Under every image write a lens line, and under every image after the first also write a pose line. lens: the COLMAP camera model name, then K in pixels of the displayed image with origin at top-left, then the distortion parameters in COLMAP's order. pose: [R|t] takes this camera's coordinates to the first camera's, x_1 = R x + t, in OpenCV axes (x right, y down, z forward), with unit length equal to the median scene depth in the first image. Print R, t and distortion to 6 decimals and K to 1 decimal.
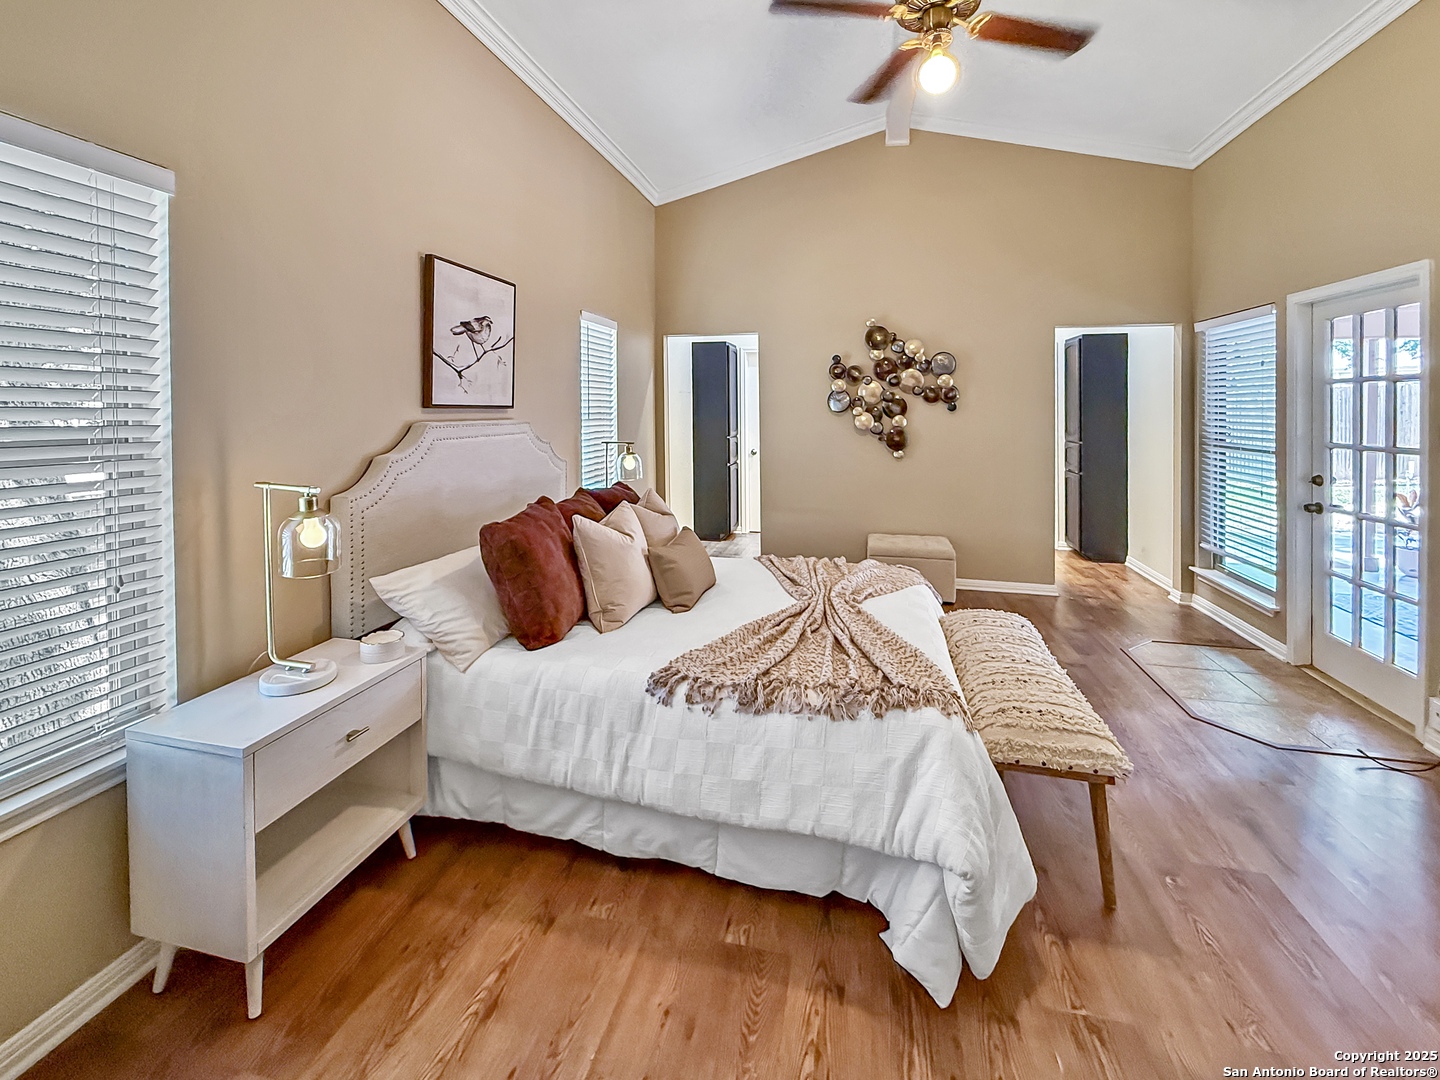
lens RADIAL K [[618.2, 0, 727.3], [0, 618.2, 519.0], [0, 0, 1]] dist [-0.000567, 0.000920]
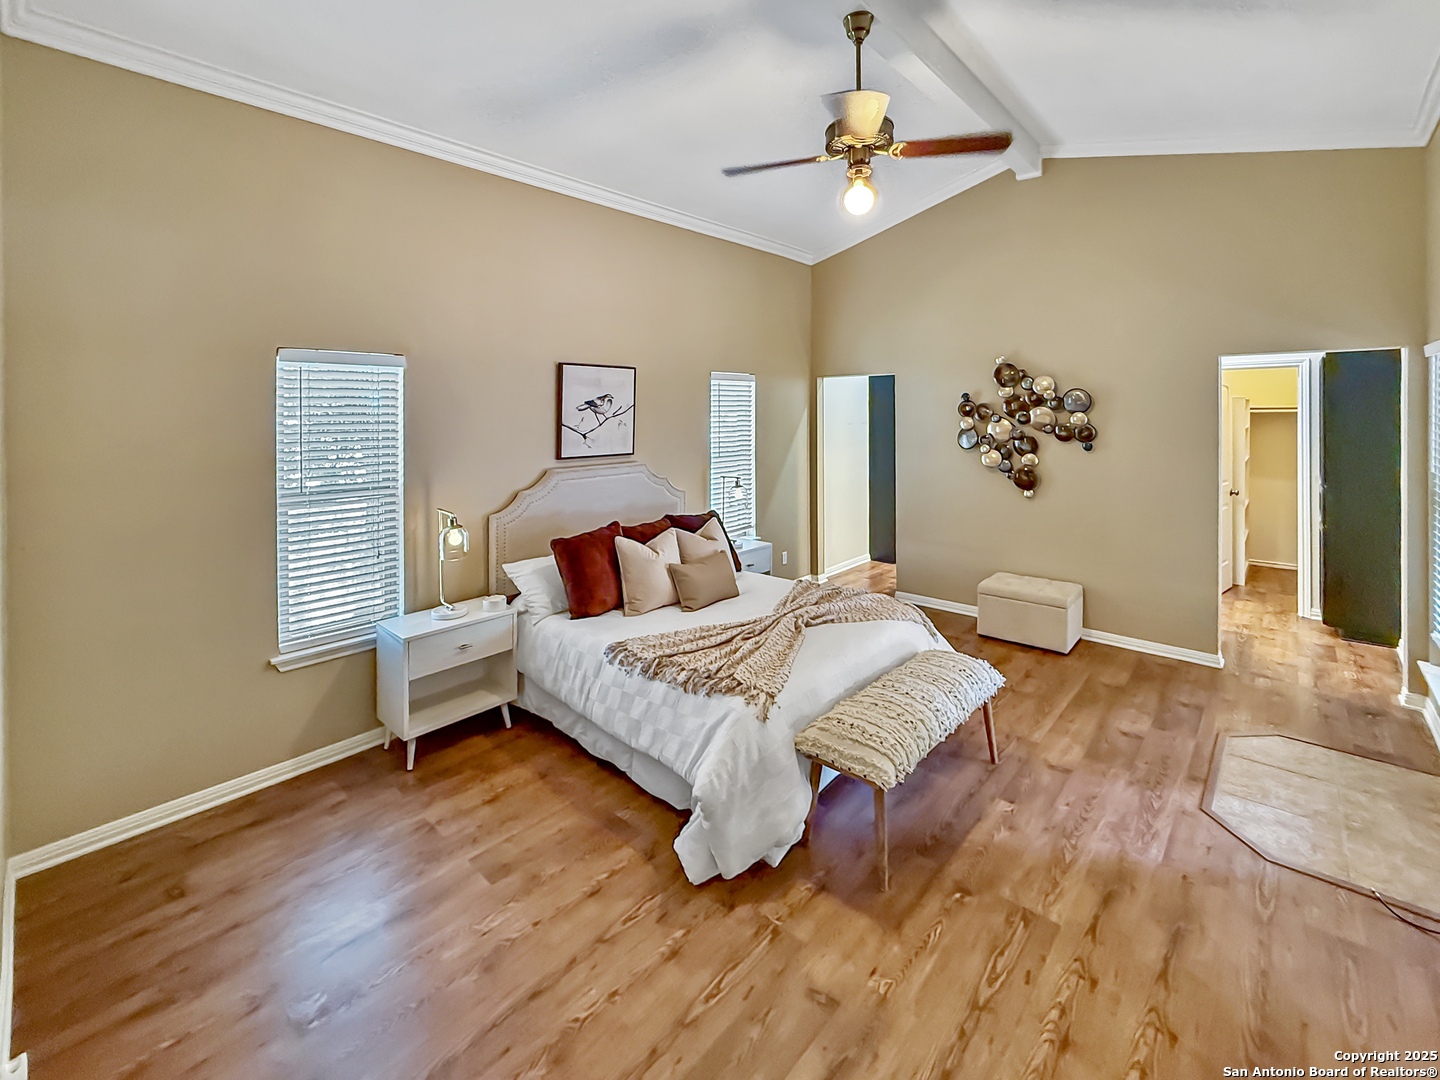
lens RADIAL K [[618.2, 0, 708.9], [0, 618.2, 548.0], [0, 0, 1]] dist [-0.000567, 0.000920]
pose [[0.867659, 0.091608, -0.488646, 0.692311], [-0.073228, 0.995705, 0.056642, -0.081473], [0.491737, -0.013364, 0.870641, -0.196182]]
